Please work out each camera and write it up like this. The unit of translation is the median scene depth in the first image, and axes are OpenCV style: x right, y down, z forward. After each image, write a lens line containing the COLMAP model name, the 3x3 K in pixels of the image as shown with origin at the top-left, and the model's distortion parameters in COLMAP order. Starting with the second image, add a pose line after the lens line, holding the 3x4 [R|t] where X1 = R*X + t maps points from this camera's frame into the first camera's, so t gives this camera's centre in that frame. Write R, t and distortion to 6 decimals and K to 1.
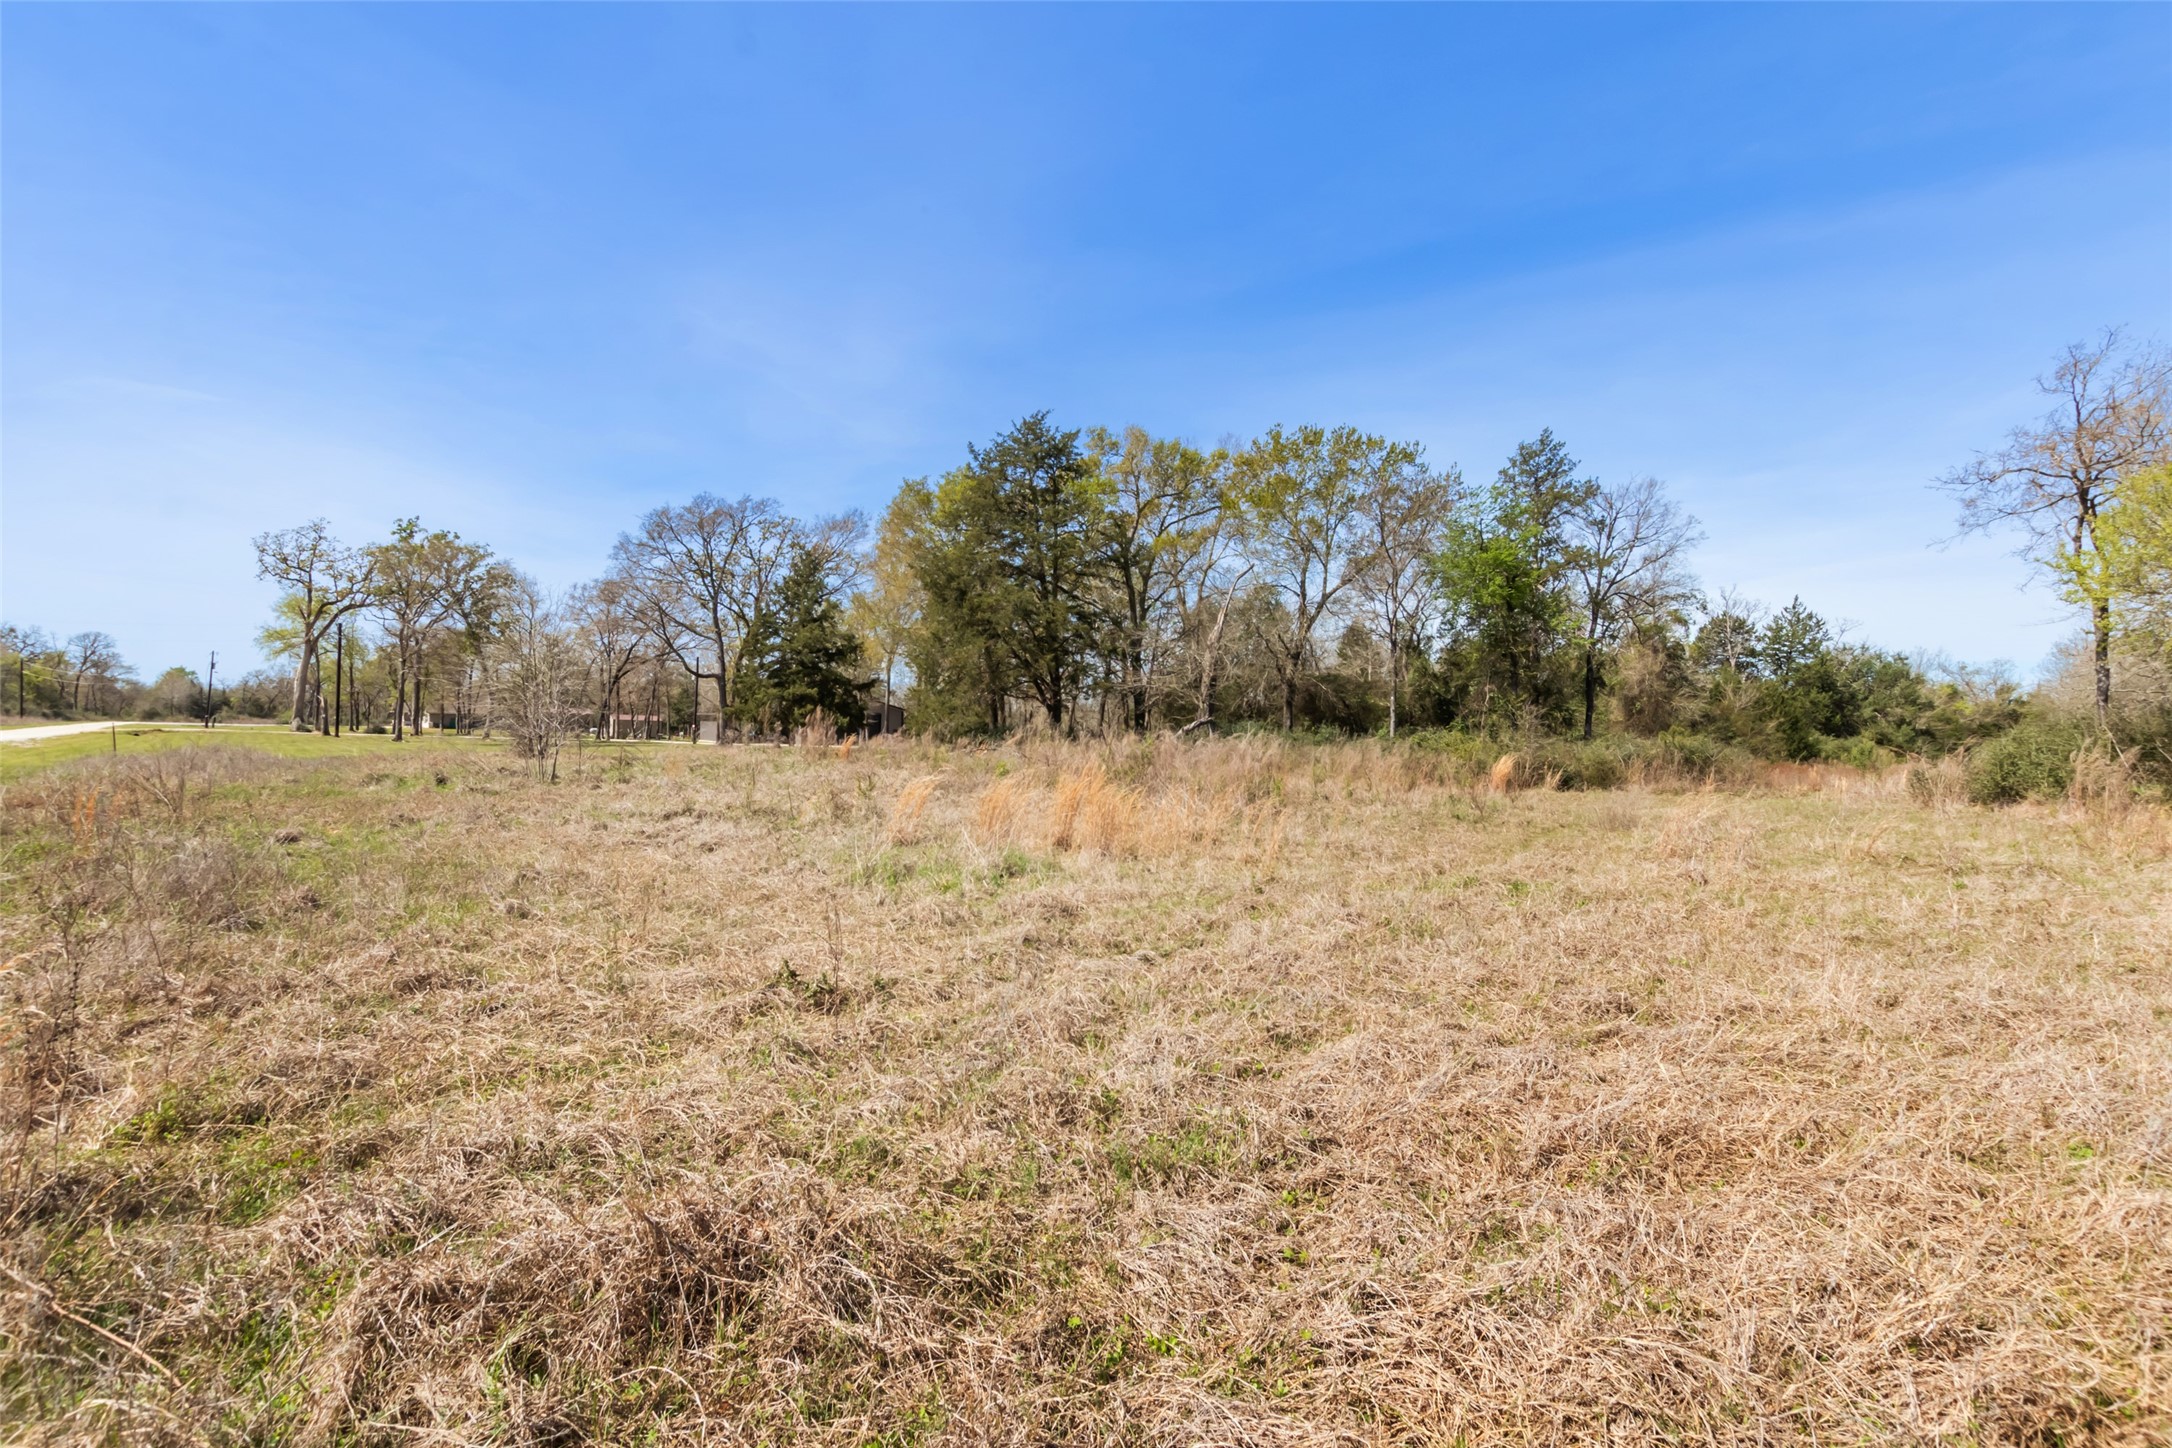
lens RADIAL K [[1026.0, 0, 1099.8], [0, 1026.0, 730.8], [0, 0, 1]] dist [0.019743, 0.000809]
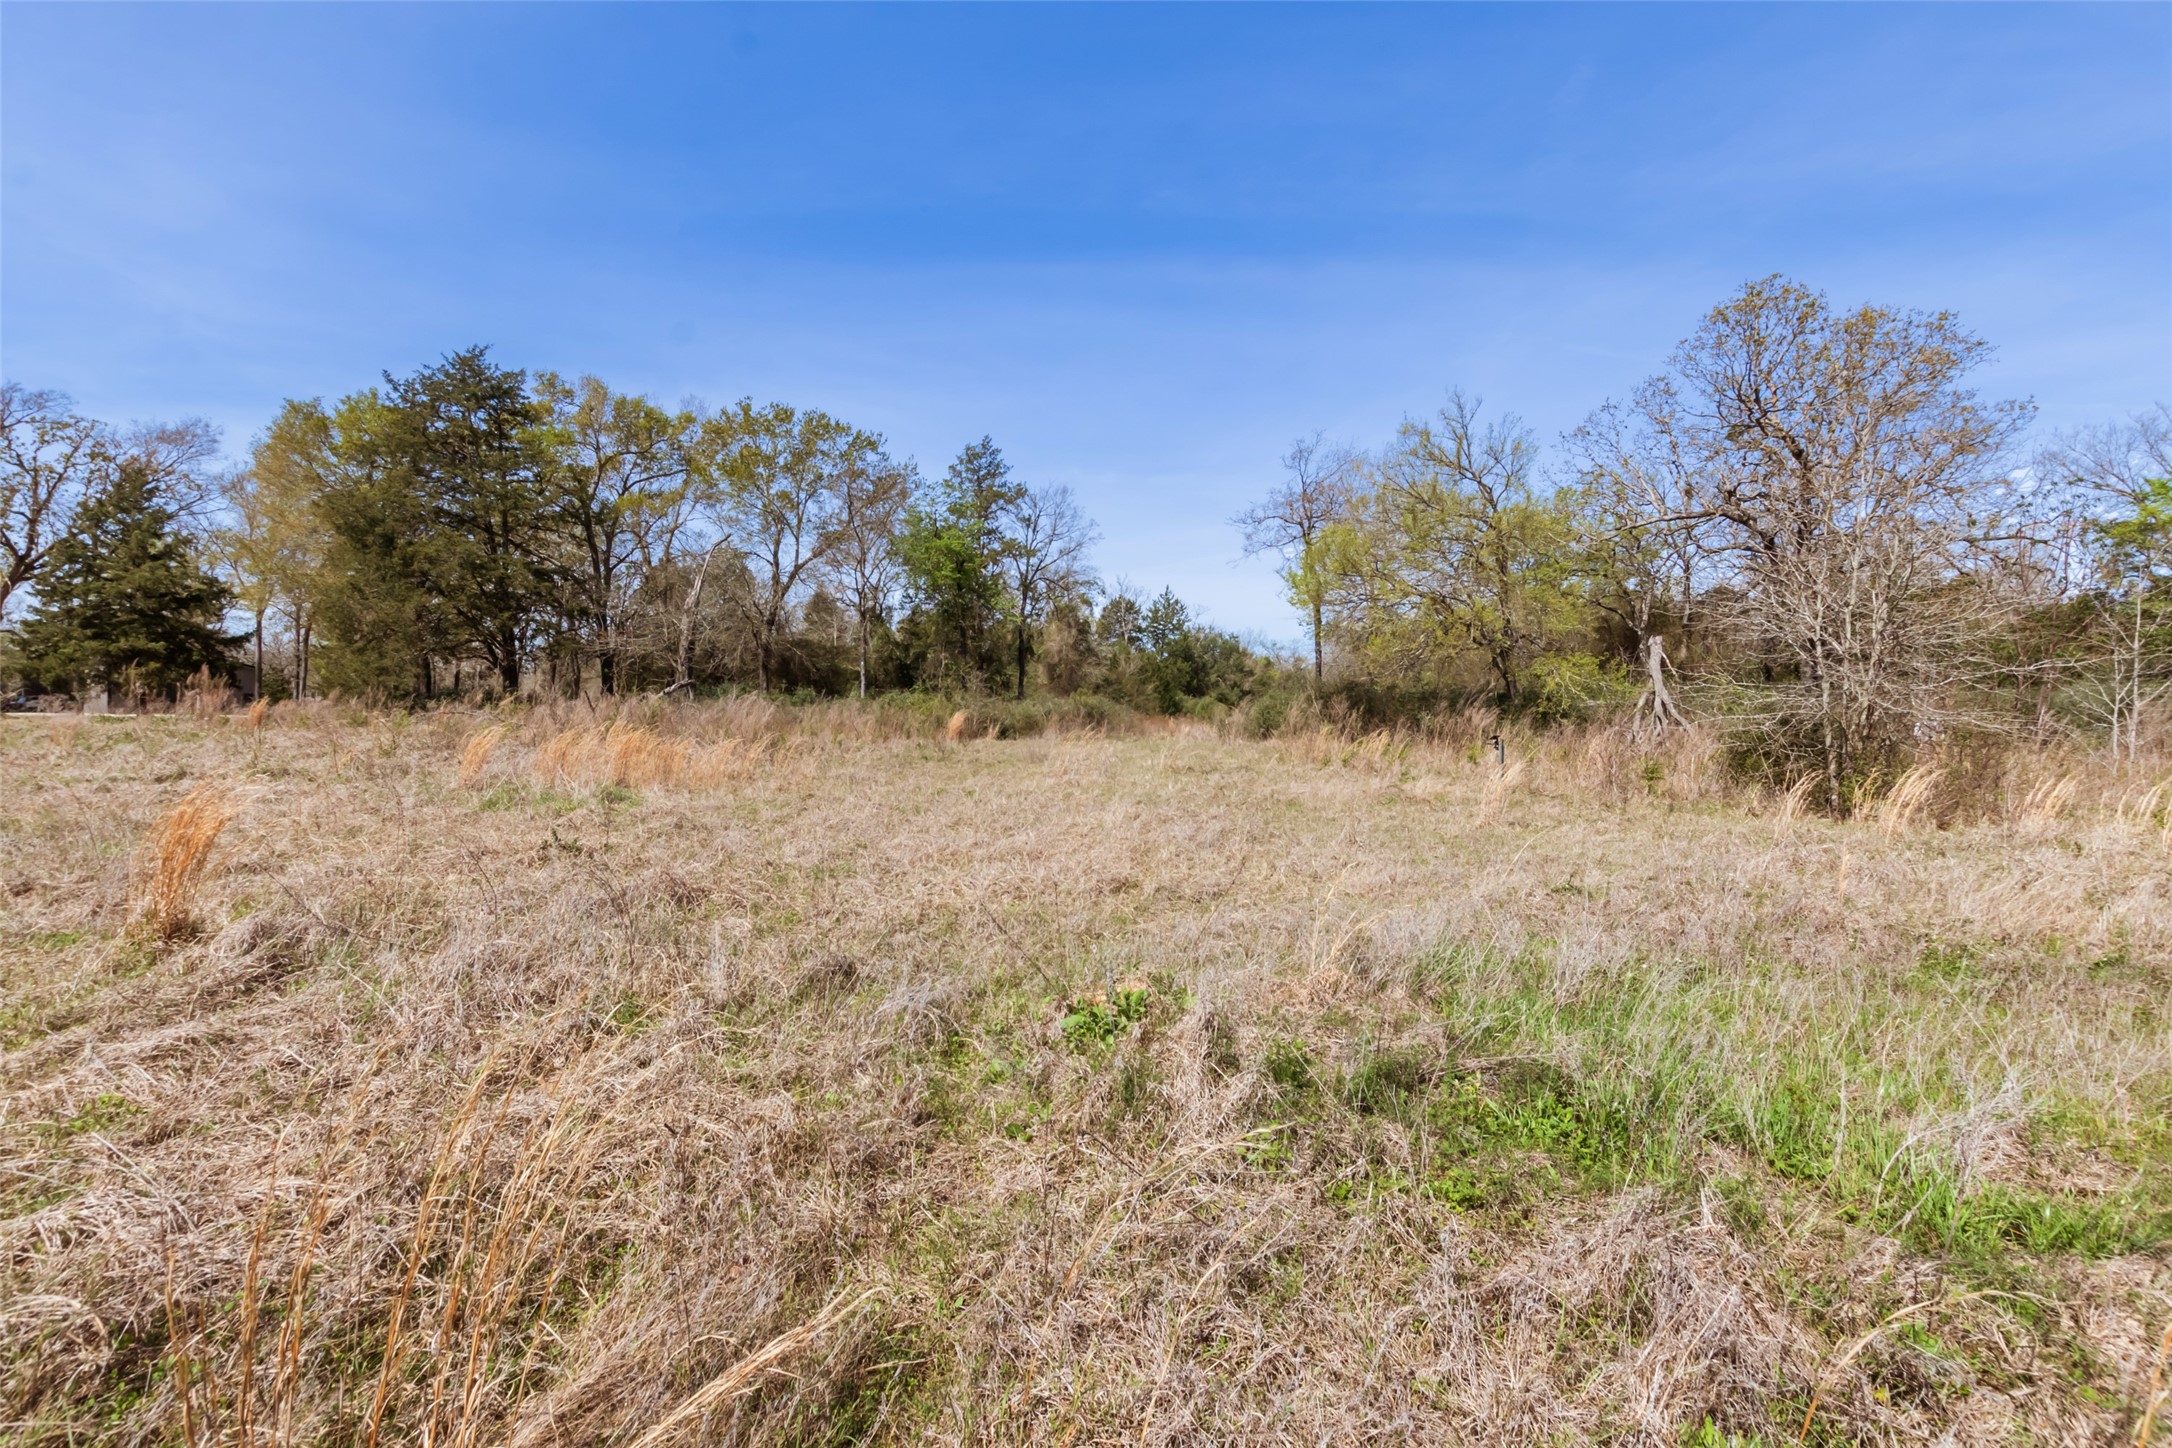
lens RADIAL K [[1026.0, 0, 1101.9], [0, 1026.0, 732.6], [0, 0, 1]] dist [0.019743, 0.000809]
pose [[0.868402, -0.022125, 0.495368, -0.039832], [0.003100, 0.999227, 0.039194, 0.000567], [-0.495852, -0.032500, 0.867799, -0.092337]]
